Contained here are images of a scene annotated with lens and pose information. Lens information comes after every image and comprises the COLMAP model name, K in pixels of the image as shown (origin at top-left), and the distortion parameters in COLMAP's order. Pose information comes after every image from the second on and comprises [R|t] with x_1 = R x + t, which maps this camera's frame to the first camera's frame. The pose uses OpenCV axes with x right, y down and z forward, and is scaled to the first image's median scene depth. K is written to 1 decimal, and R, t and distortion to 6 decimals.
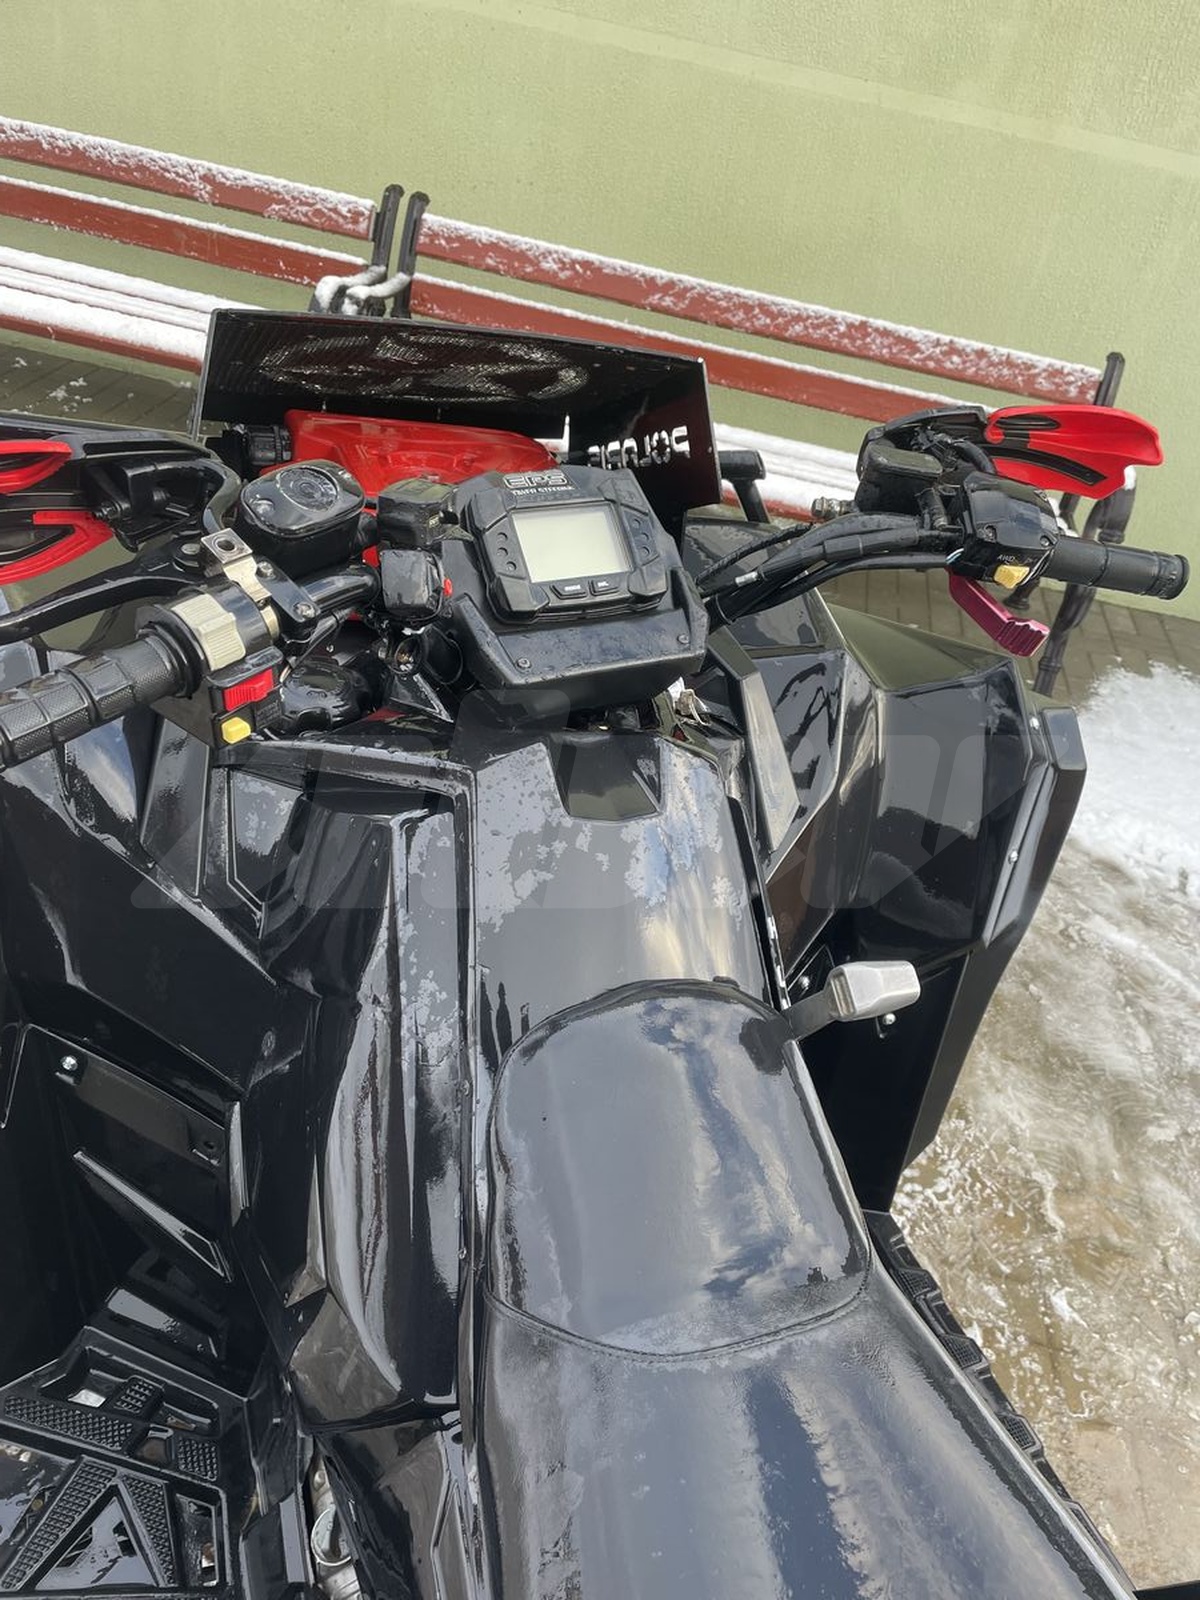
lens RADIAL K [[1232.9, 0, 616.1], [0, 1232.9, 815.0], [0, 0, 1]] dist [0.072315, -0.100870]
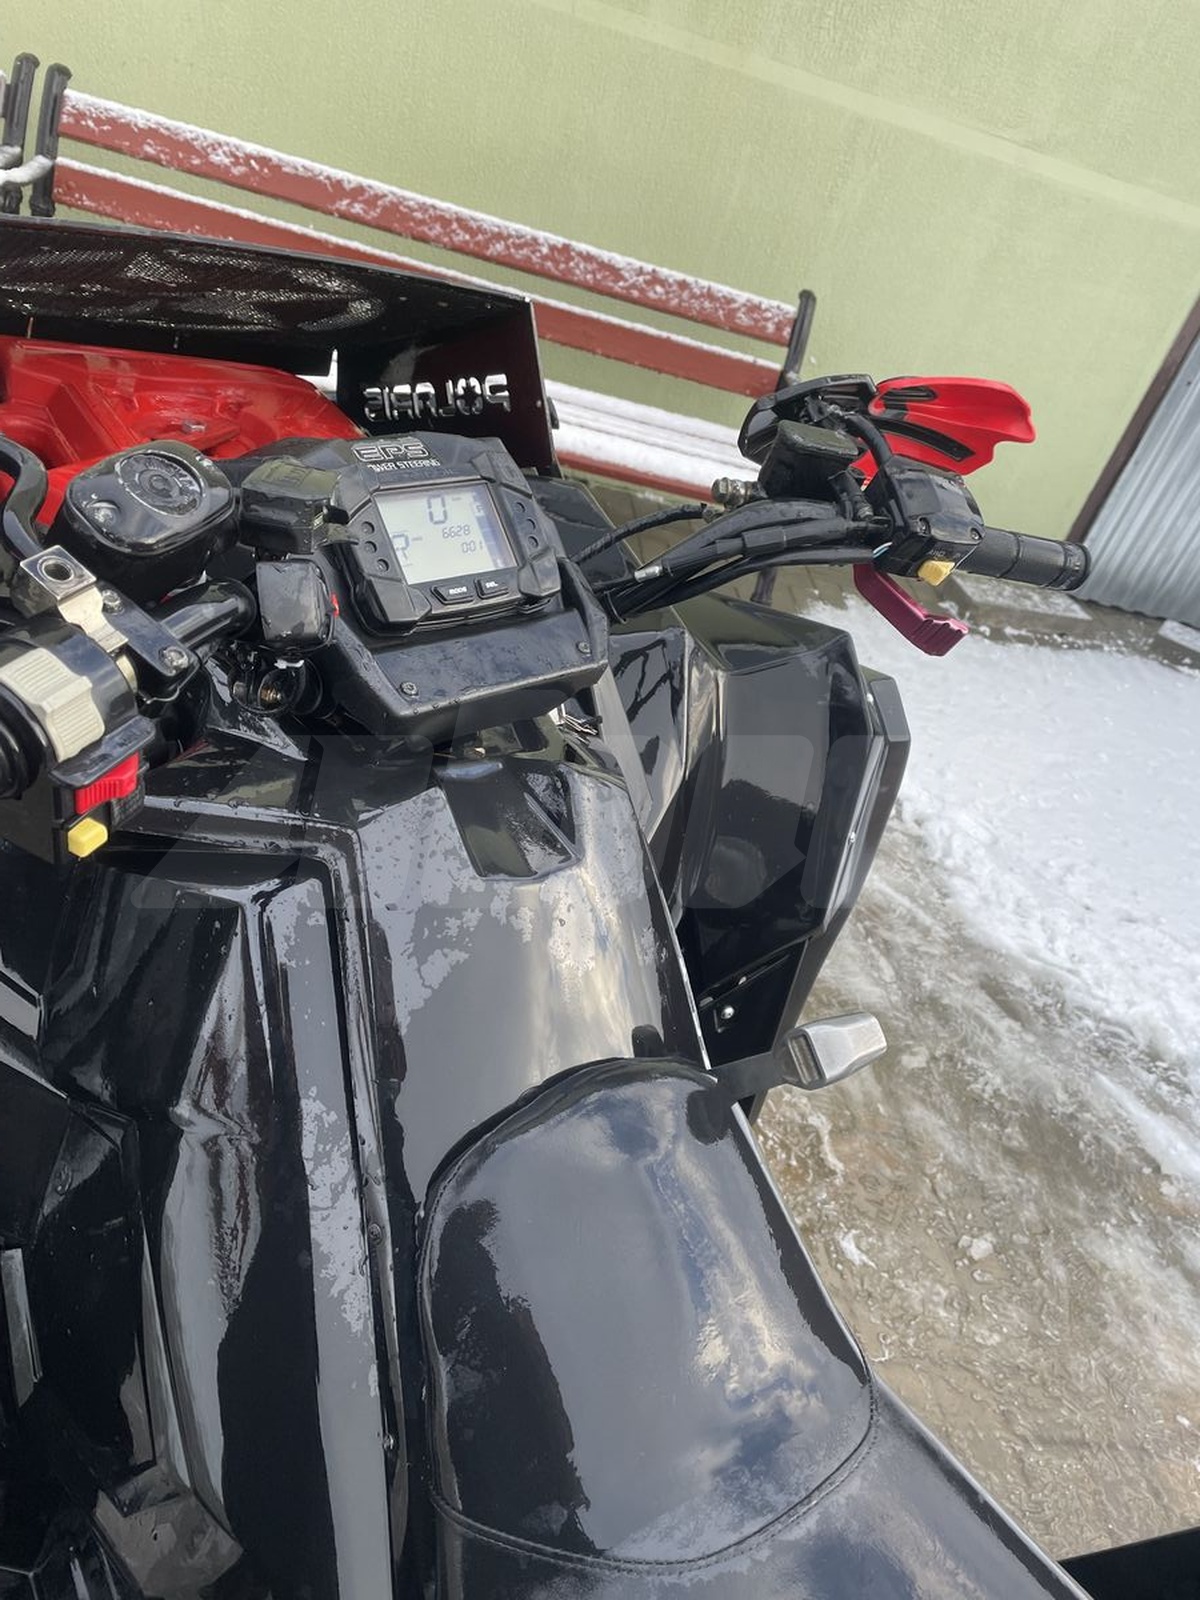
lens RADIAL K [[1232.9, 0, 616.8], [0, 1232.9, 786.9], [0, 0, 1]] dist [0.072315, -0.100870]
pose [[0.964184, -0.055848, 0.259286, -0.071165], [0.044827, 0.997830, 0.048229, -0.042018], [-0.261417, -0.034879, 0.964596, 0.087059]]
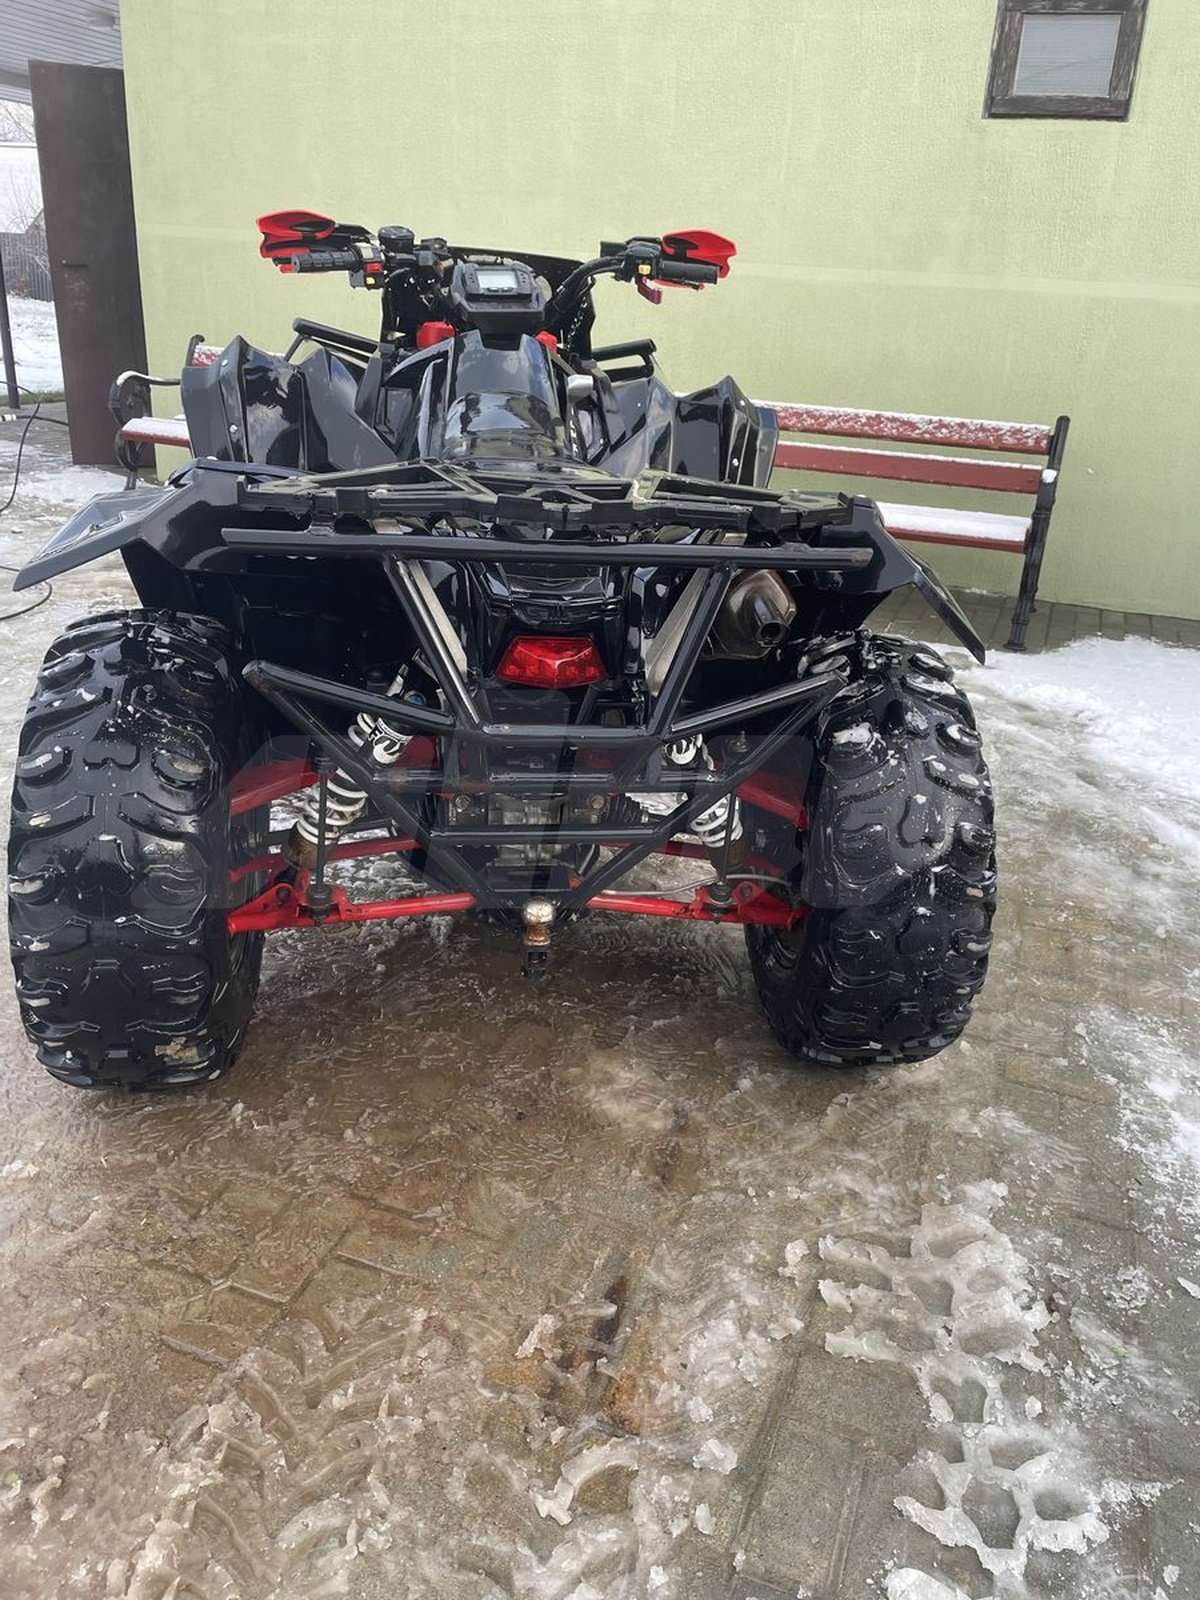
lens RADIAL K [[1232.9, 0, 599.5], [0, 1232.9, 796.1], [0, 0, 1]] dist [0.072315, -0.100870]
pose [[0.971651, -0.031430, -0.234320, 0.402884], [-0.028814, 0.967992, -0.249323, 0.799487], [0.234656, 0.249007, 0.939645, -0.661340]]
